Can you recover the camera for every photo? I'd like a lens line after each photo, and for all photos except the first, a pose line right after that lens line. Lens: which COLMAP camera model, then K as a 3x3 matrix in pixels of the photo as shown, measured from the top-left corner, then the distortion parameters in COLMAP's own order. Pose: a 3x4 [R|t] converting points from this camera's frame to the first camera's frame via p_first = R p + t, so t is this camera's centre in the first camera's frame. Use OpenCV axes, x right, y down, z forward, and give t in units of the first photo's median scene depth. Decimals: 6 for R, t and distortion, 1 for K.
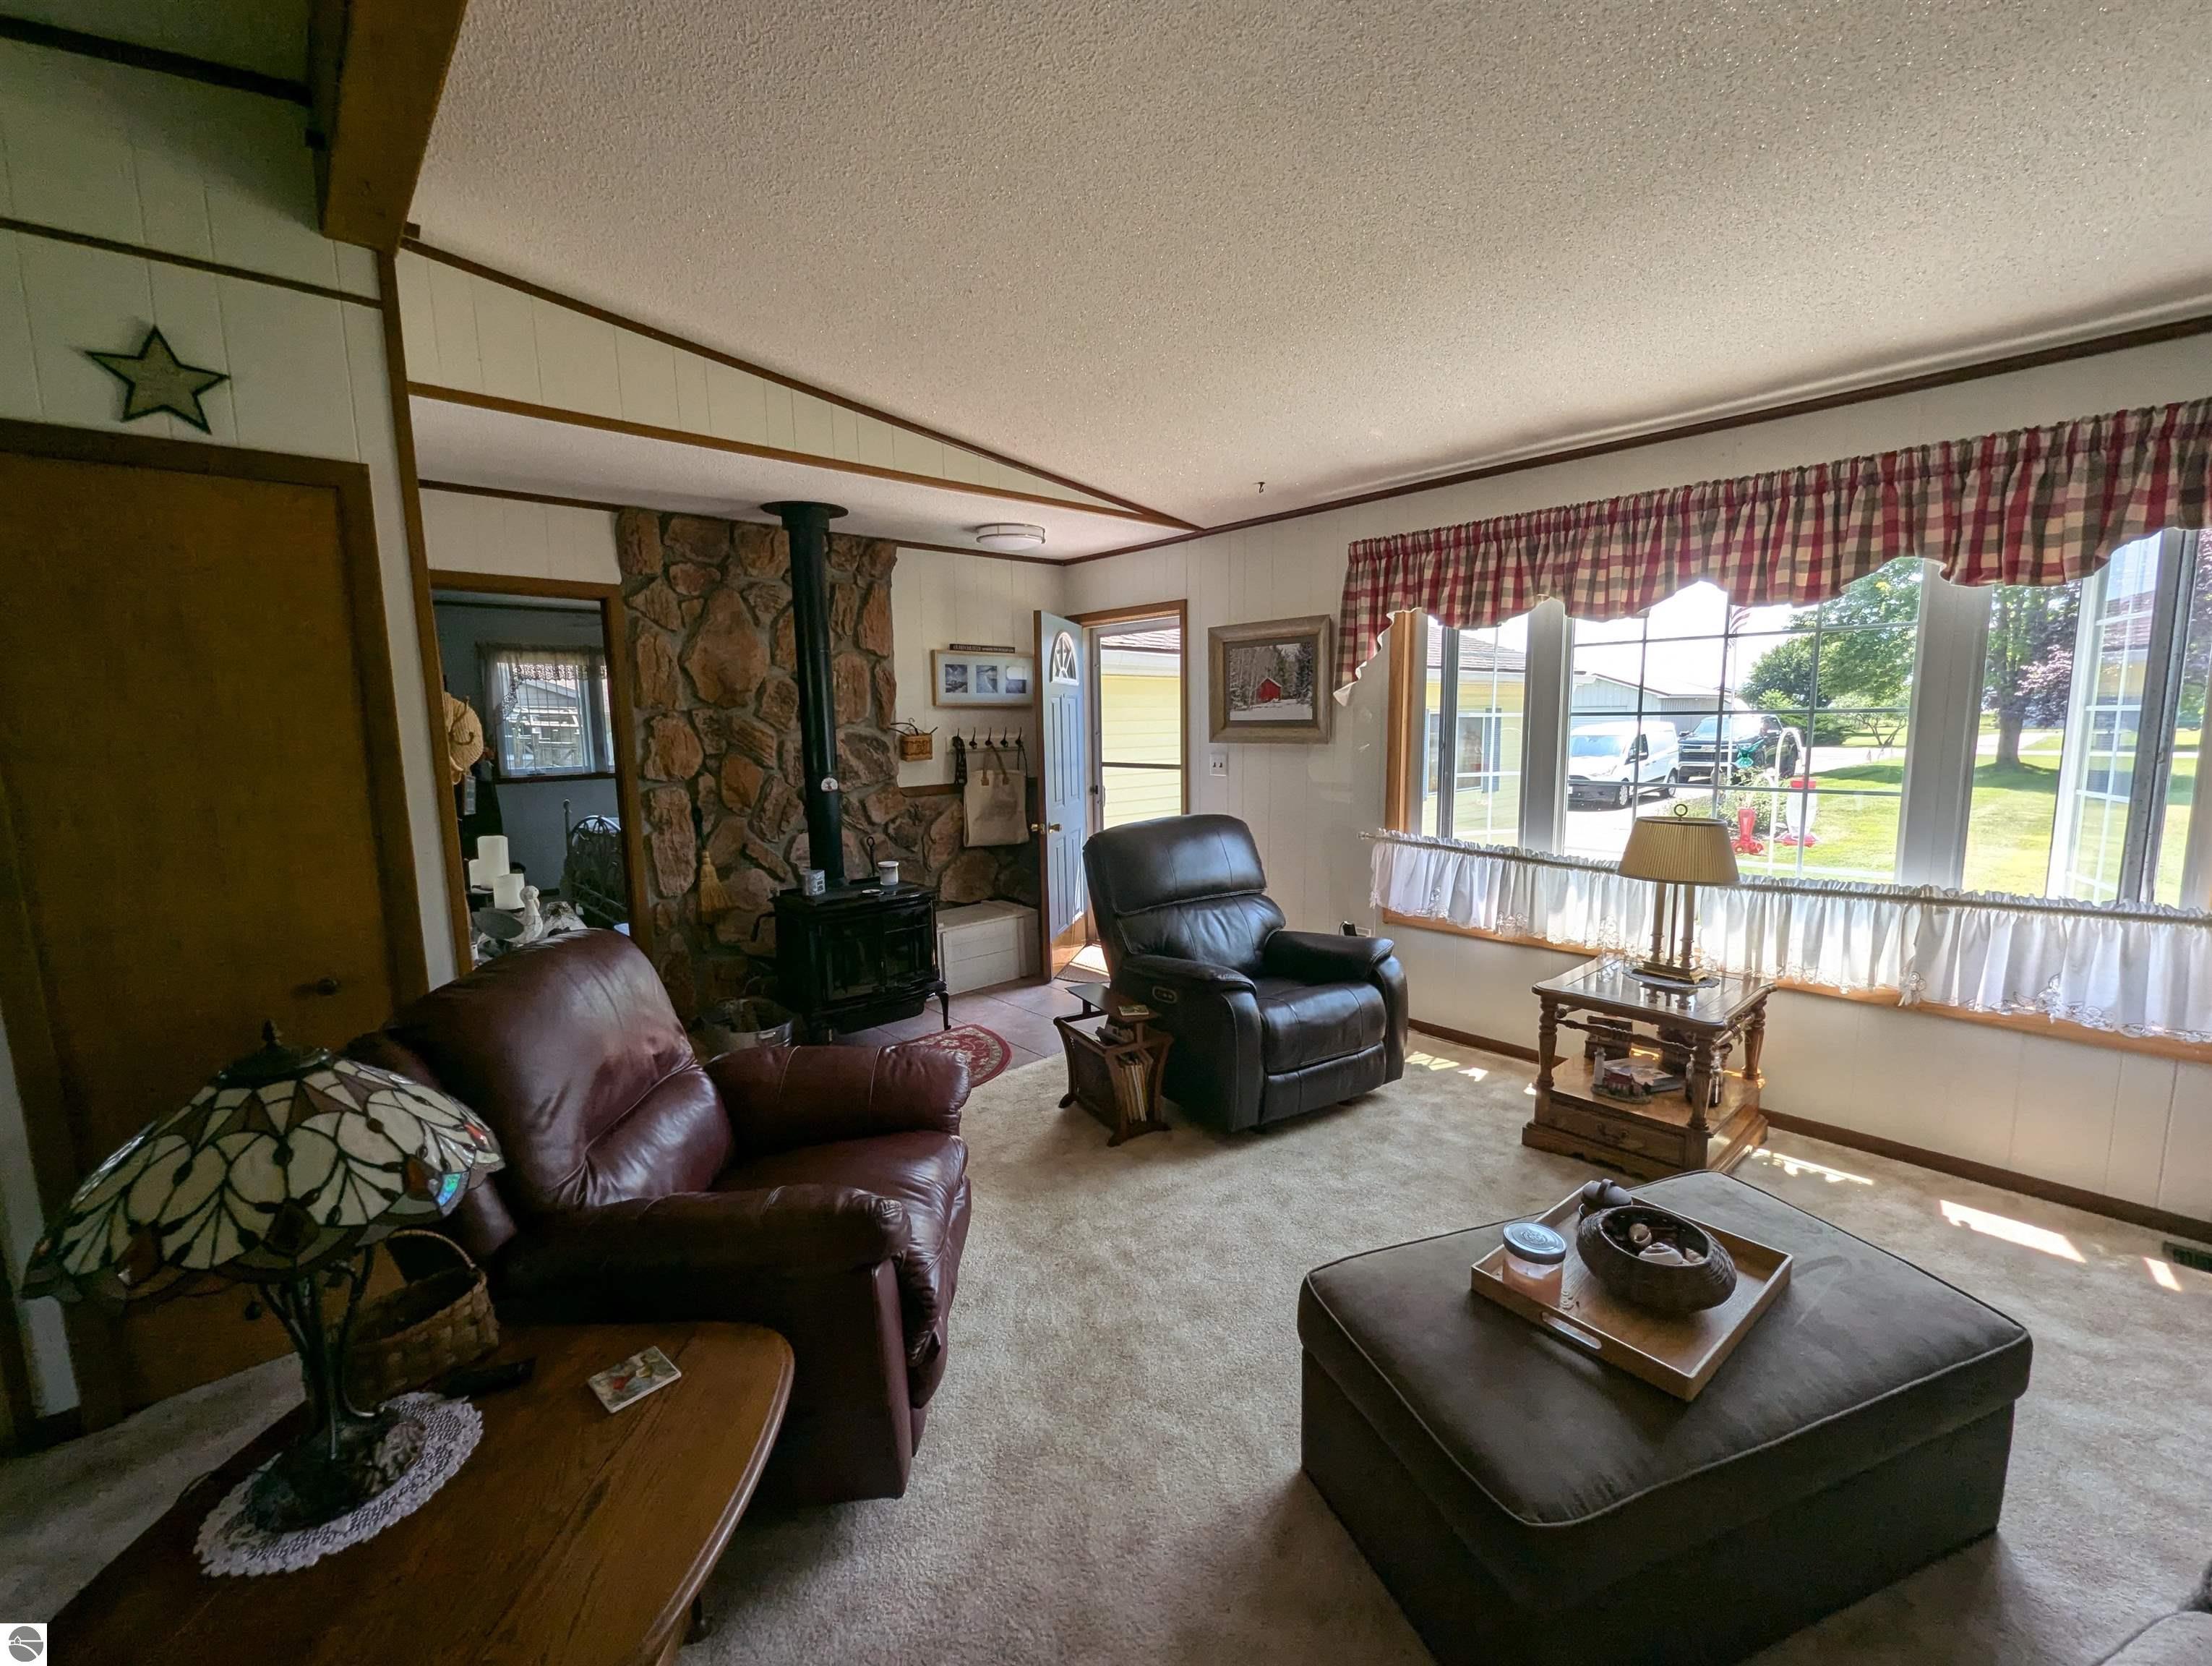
lens RADIAL K [[923.3, 0, 1101.7], [0, 923.3, 838.9], [0, 0, 1]] dist [0.000967, -0.000778]
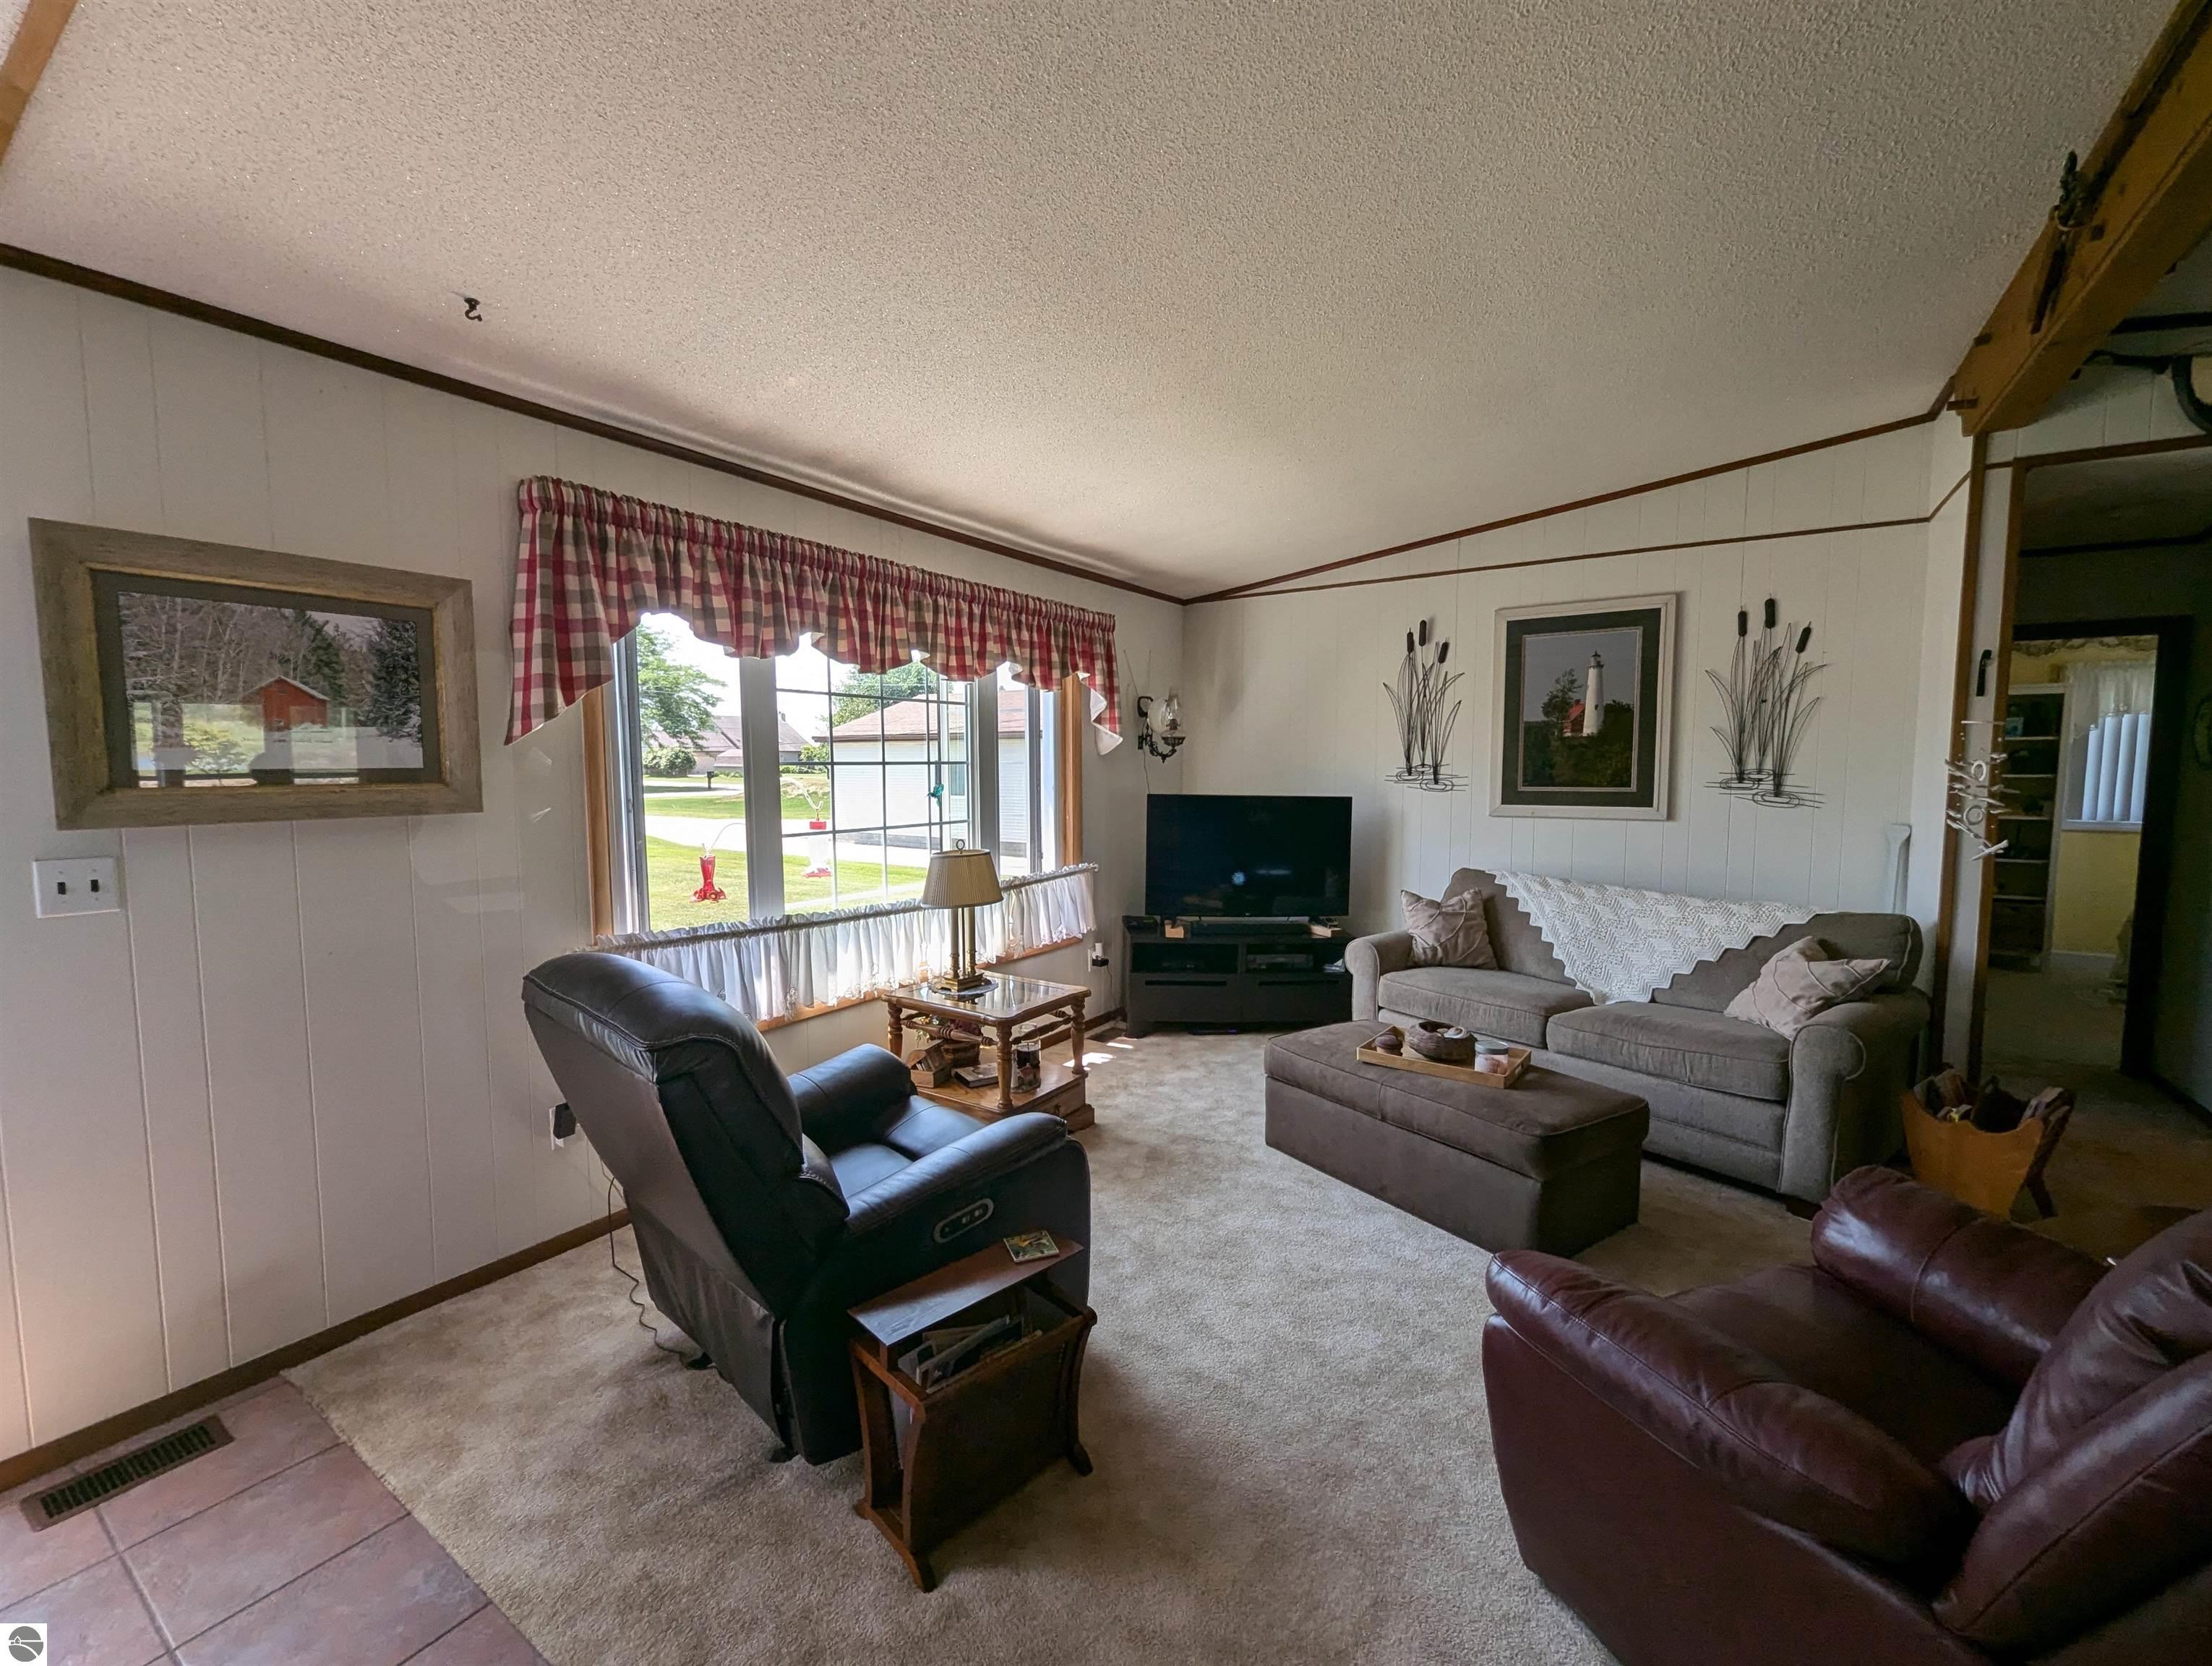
lens RADIAL K [[923.3, 0, 1104.7], [0, 923.3, 845.5], [0, 0, 1]] dist [0.000967, -0.000778]
pose [[-0.254841, -0.071705, 0.964321, -0.518294], [0.130734, 0.985536, 0.107831, -0.122682], [-0.958105, 0.153549, -0.241781, 1.020067]]
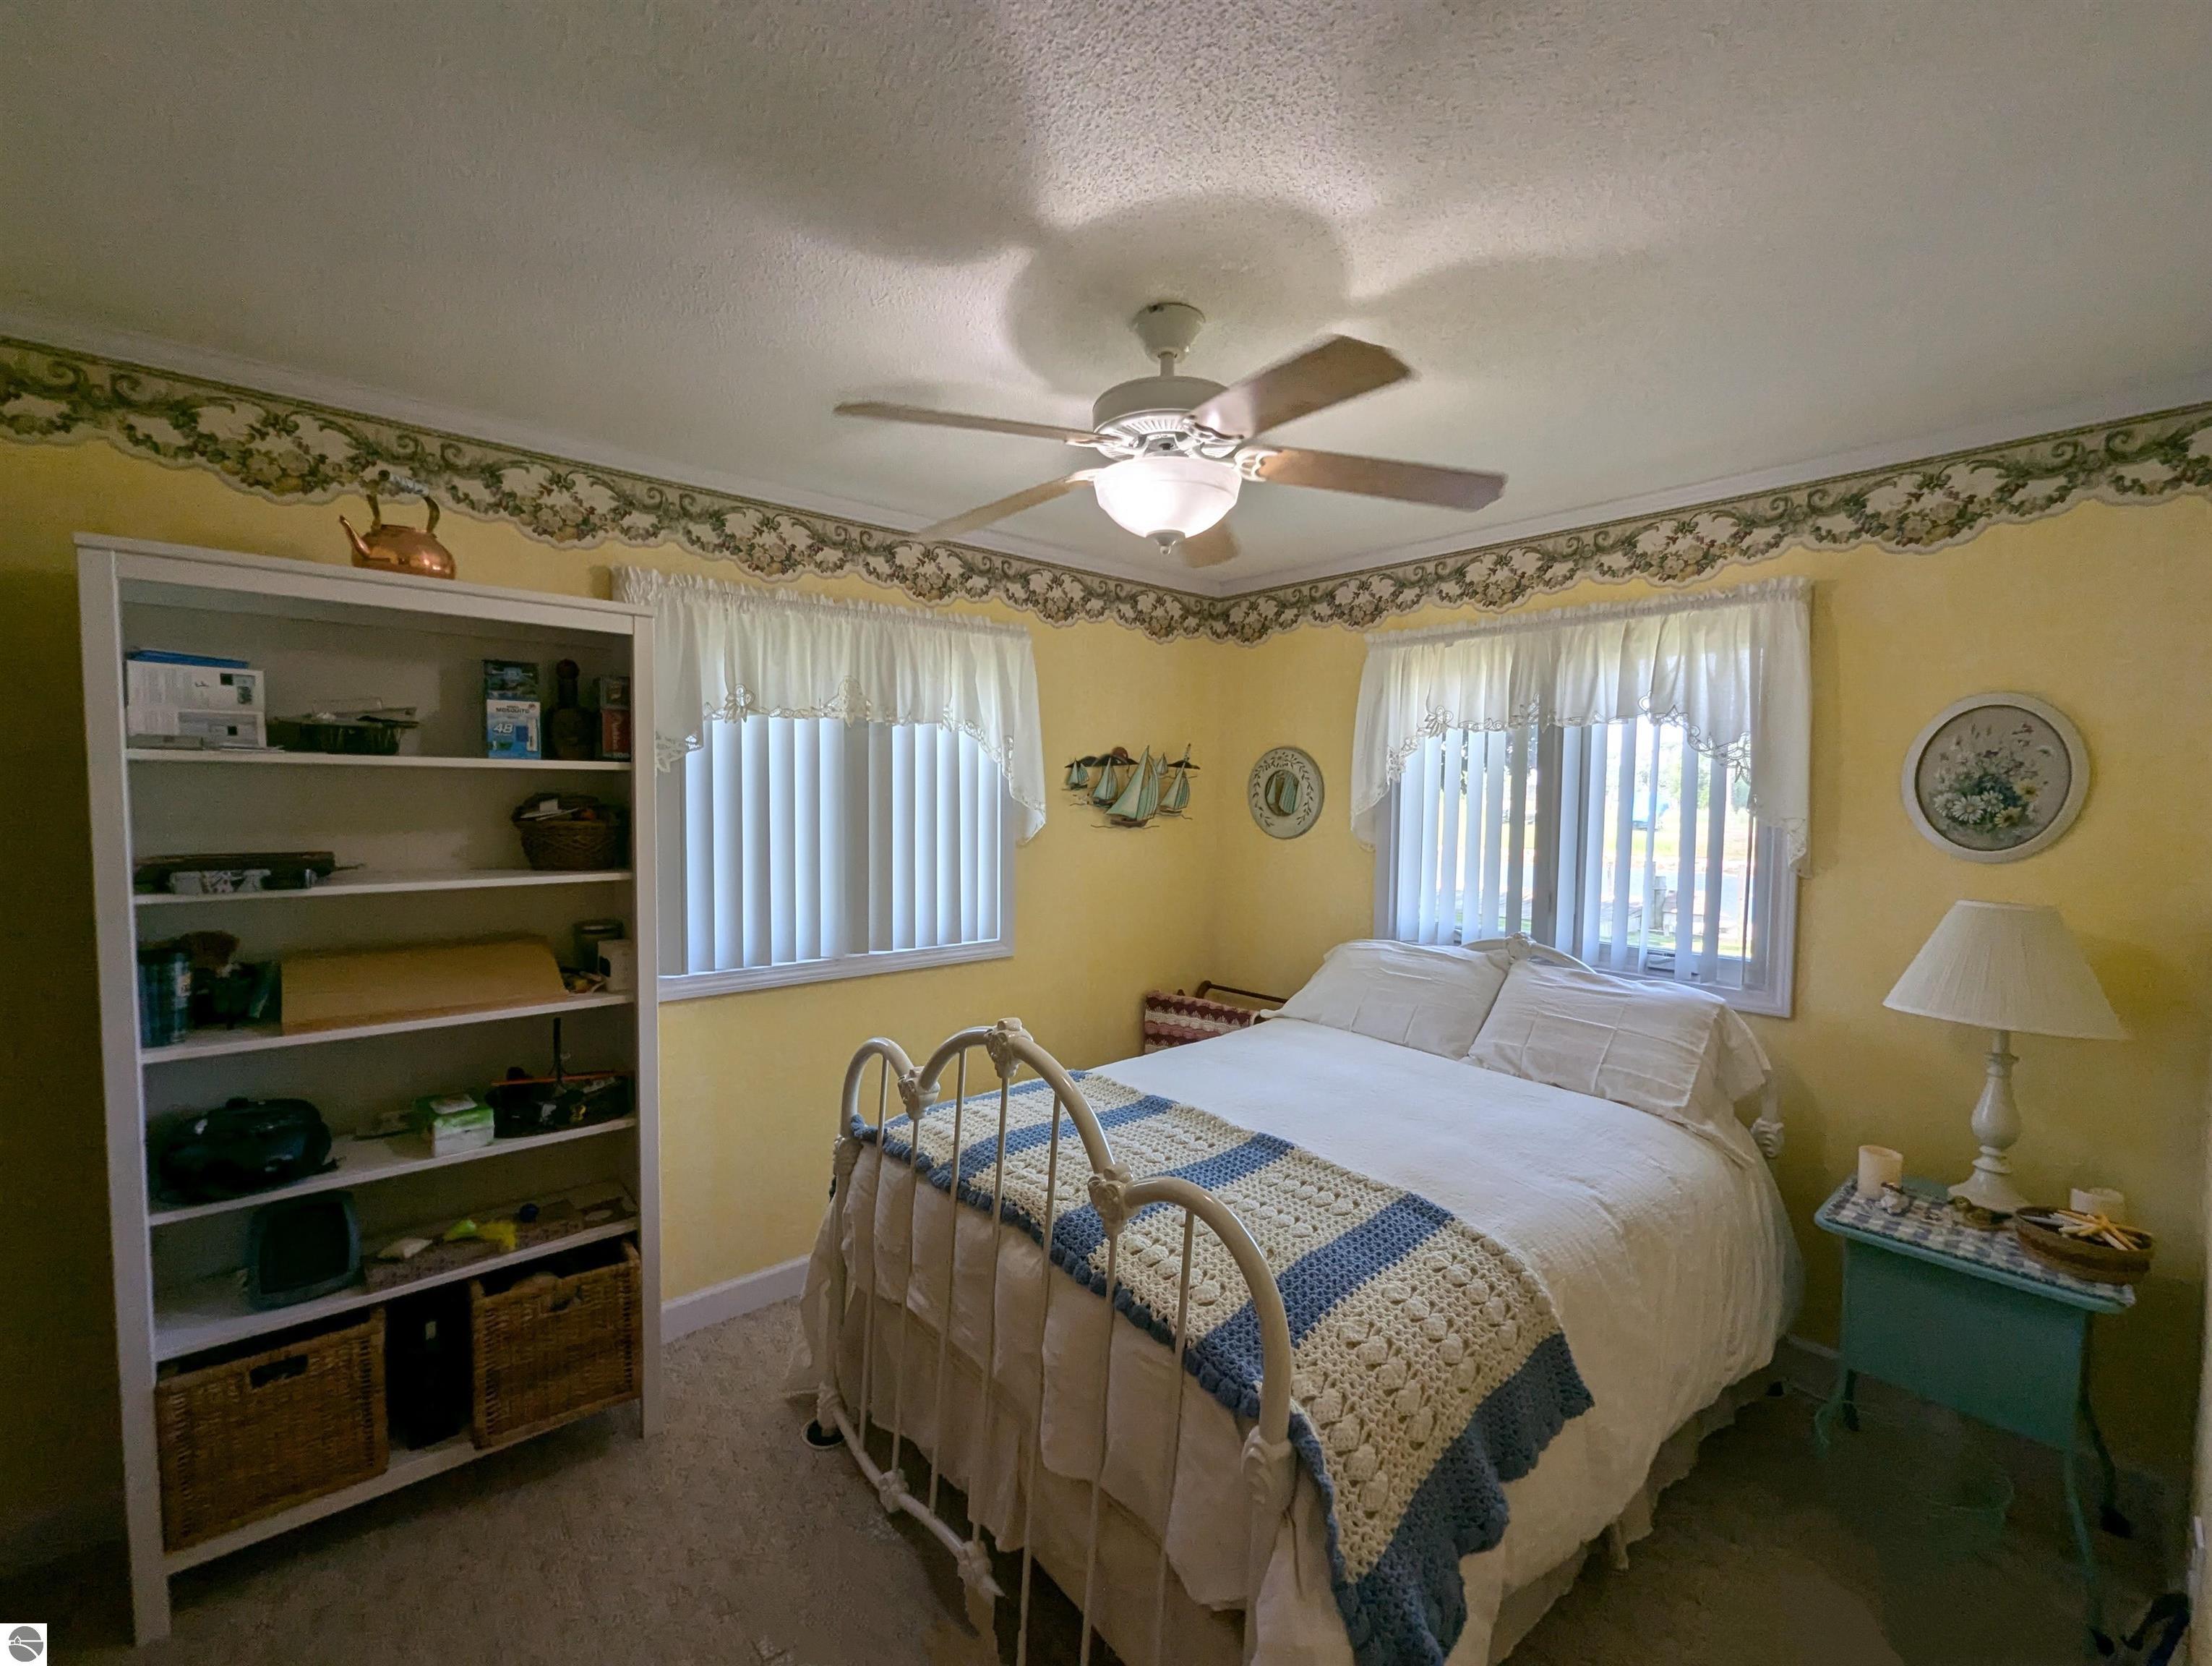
lens RADIAL K [[923.3, 0, 1115.6], [0, 923.3, 834.9], [0, 0, 1]] dist [0.000967, -0.000778]
pose [[-0.999541, -0.001763, 0.030239, 0.401181], [0.003716, 0.983629, 0.180164, 0.040883], [-0.030062, 0.180194, -0.983172, -0.601795]]
